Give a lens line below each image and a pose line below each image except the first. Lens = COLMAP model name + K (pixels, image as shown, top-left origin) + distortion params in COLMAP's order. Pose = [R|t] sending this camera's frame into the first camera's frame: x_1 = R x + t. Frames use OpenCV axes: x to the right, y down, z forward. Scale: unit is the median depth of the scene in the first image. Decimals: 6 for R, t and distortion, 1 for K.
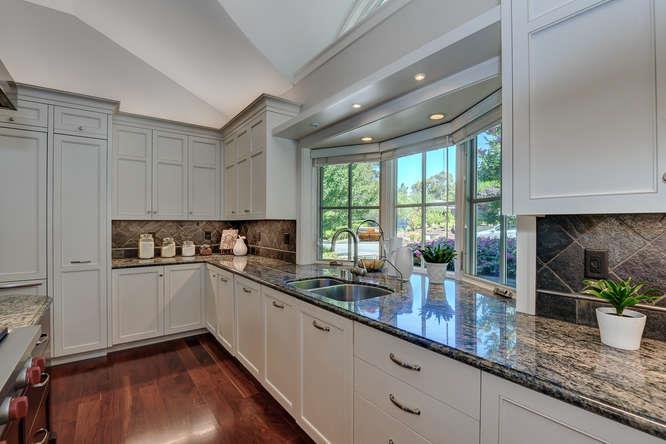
lens RADIAL K [[304.6, 0, 335.0], [0, 304.6, 223.7], [0, 0, 1]] dist [-0.011770, -0.001367]
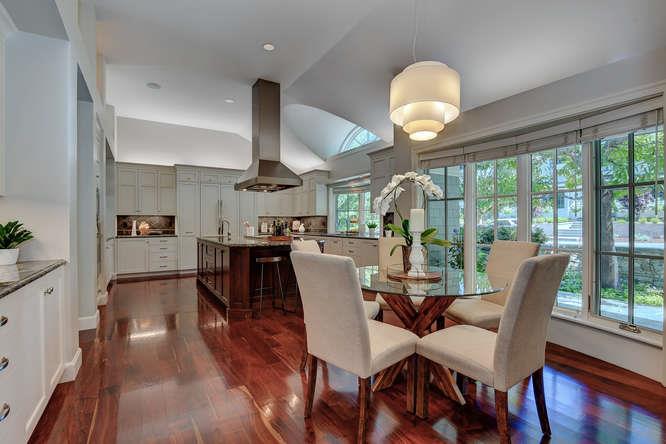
lens RADIAL K [[304.6, 0, 328.7], [0, 304.6, 221.8], [0, 0, 1]] dist [-0.011770, -0.001367]
pose [[0.994666, -0.003596, -0.103088, 0.133180], [0.003037, 0.999980, -0.005576, 0.047859], [0.103106, 0.005233, 0.994657, -1.400630]]
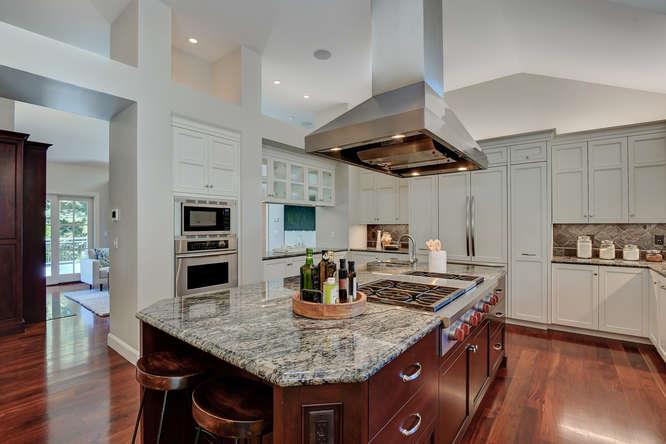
lens RADIAL K [[304.6, 0, 331.9], [0, 304.6, 223.7], [0, 0, 1]] dist [-0.011770, -0.001367]
pose [[0.255173, -0.006640, -0.966873, 0.227460], [-0.000313, 0.999976, -0.006950, -0.003135], [0.966895, 0.002077, 0.255165, -0.186845]]
